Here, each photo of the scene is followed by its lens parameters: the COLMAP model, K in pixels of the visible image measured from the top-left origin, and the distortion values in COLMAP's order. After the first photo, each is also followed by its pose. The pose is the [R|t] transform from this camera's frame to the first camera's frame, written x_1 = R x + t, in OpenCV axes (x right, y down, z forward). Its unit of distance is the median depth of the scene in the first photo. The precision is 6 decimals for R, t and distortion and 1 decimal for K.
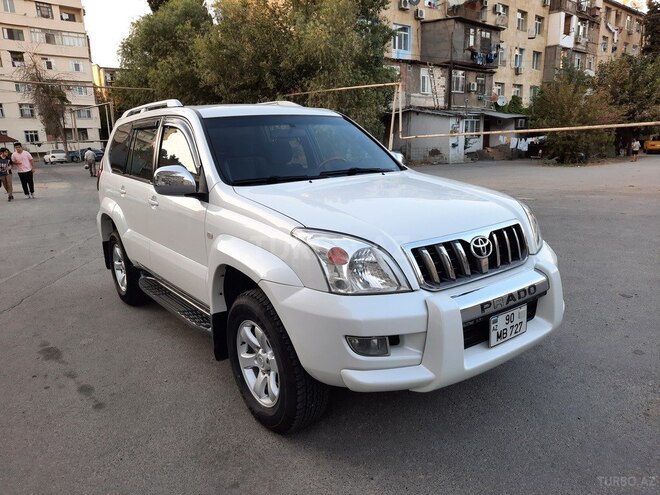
lens RADIAL K [[487.1, 0, 330.0], [0, 487.1, 249.2], [0, 0, 1]] dist [0.005743, -0.001119]
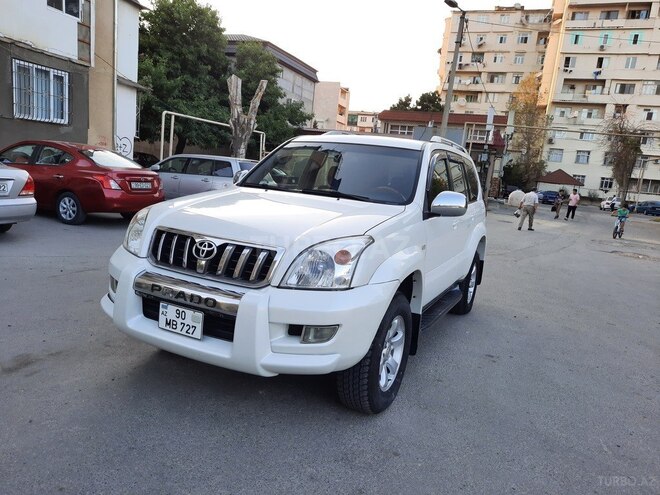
lens RADIAL K [[487.1, 0, 330.0], [0, 487.1, 249.2], [0, 0, 1]] dist [0.005743, -0.001119]
pose [[0.442500, 0.218763, -0.869676, 0.169193], [-0.302445, 0.949376, 0.084925, -0.022507], [0.844228, 0.225450, 0.486263, 0.084540]]
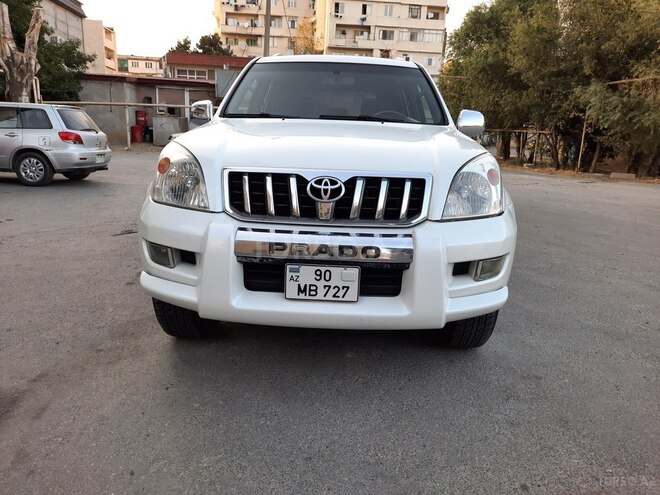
lens RADIAL K [[482.2, 0, 330.0], [0, 482.2, 247.5], [0, 0, 1]] dist [0.042202, -0.033681]
pose [[0.781948, 0.203478, -0.589198, 0.100732], [-0.199855, 0.977160, 0.072225, 0.003967], [0.590437, 0.061278, 0.804754, 0.039920]]
